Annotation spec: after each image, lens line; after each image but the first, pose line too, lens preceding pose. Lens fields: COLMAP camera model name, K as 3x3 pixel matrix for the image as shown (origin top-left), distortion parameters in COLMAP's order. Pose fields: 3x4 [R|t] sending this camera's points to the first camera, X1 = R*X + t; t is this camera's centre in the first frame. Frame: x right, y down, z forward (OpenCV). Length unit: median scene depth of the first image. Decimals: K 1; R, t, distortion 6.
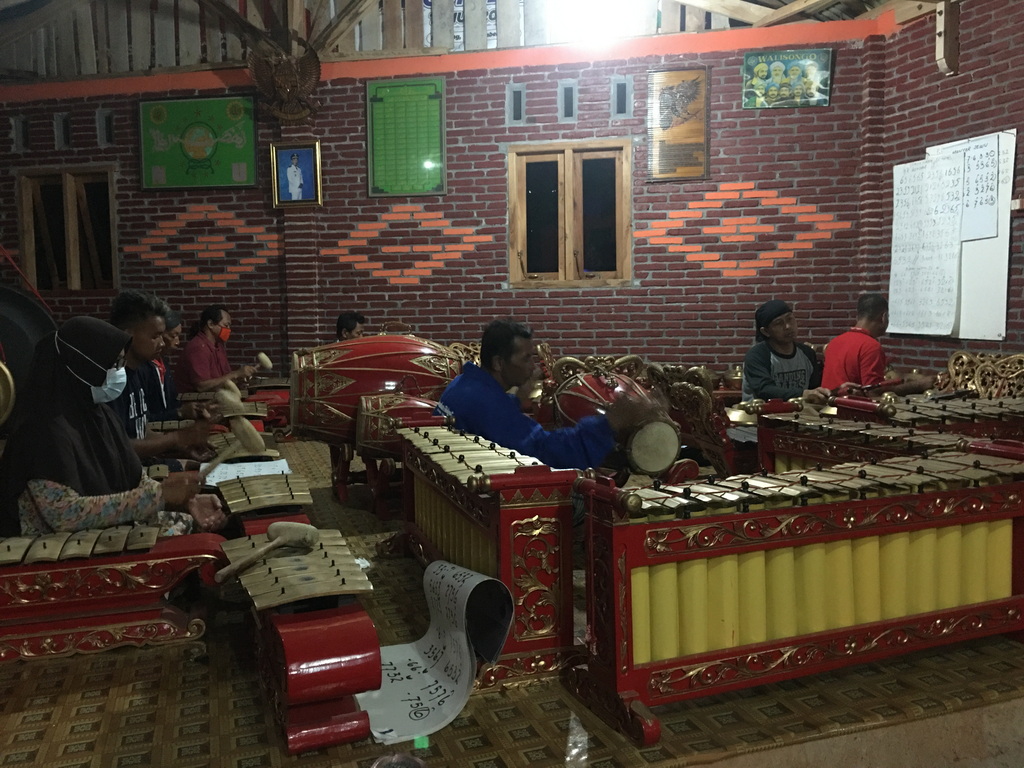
lens RADIAL K [[877.0, 0, 510.6], [0, 877.0, 375.6], [0, 0, 1]] dist [0.084092, -0.127103]
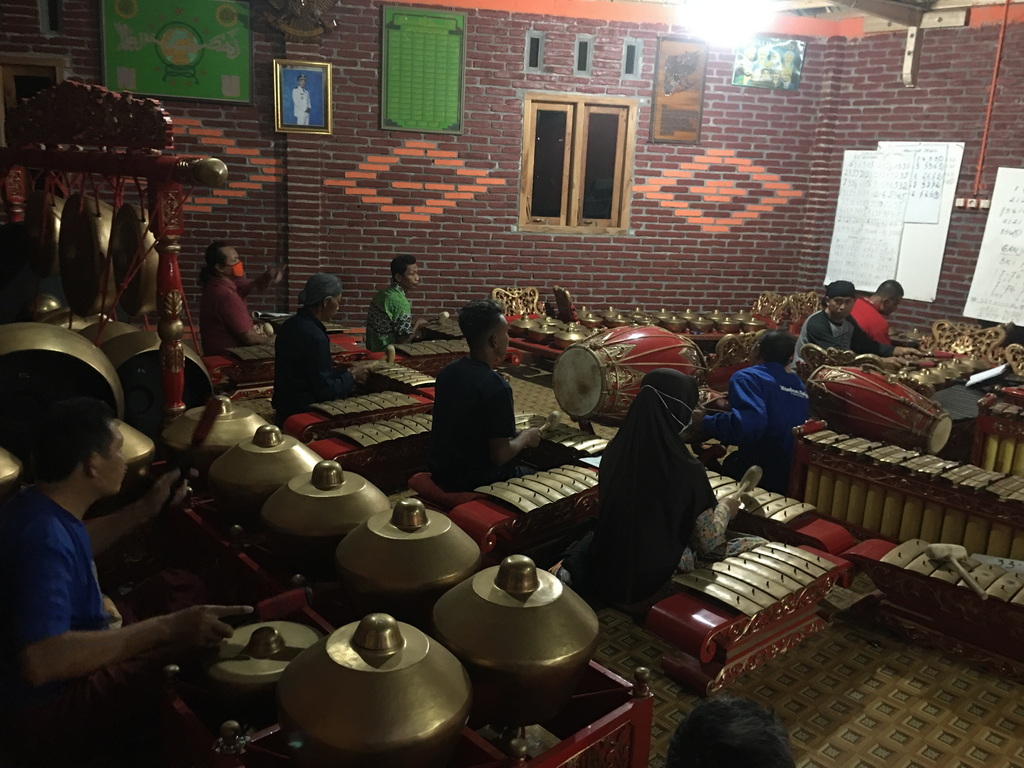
lens RADIAL K [[877.0, 0, 510.6], [0, 877.0, 375.6], [0, 0, 1]] dist [0.084092, -0.127103]
pose [[0.920737, -0.029409, 0.389073, -0.431493], [-0.031681, 0.988228, 0.149671, -0.086135], [-0.388894, -0.150134, 0.908967, 0.012000]]
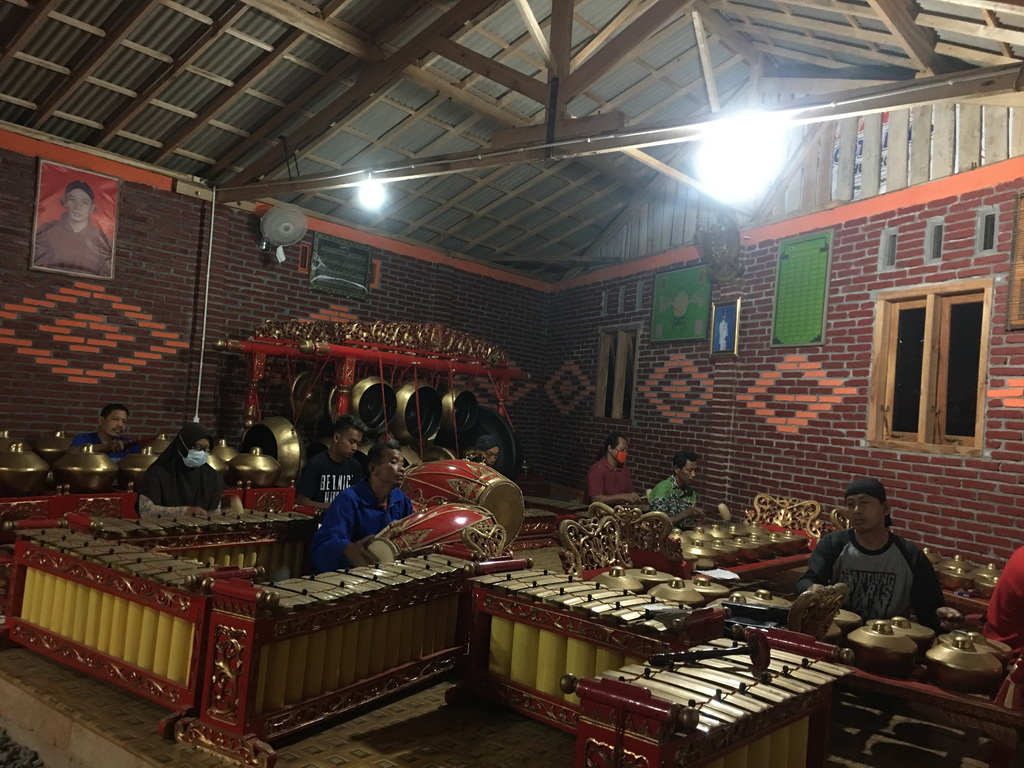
lens RADIAL K [[877.0, 0, 510.6], [0, 877.0, 375.6], [0, 0, 1]] dist [0.084092, -0.127103]
pose [[0.538846, 0.024505, -0.842048, 0.574089], [-0.148574, 0.986672, -0.066362, -0.056225], [0.829199, 0.160865, 0.535305, 0.195125]]
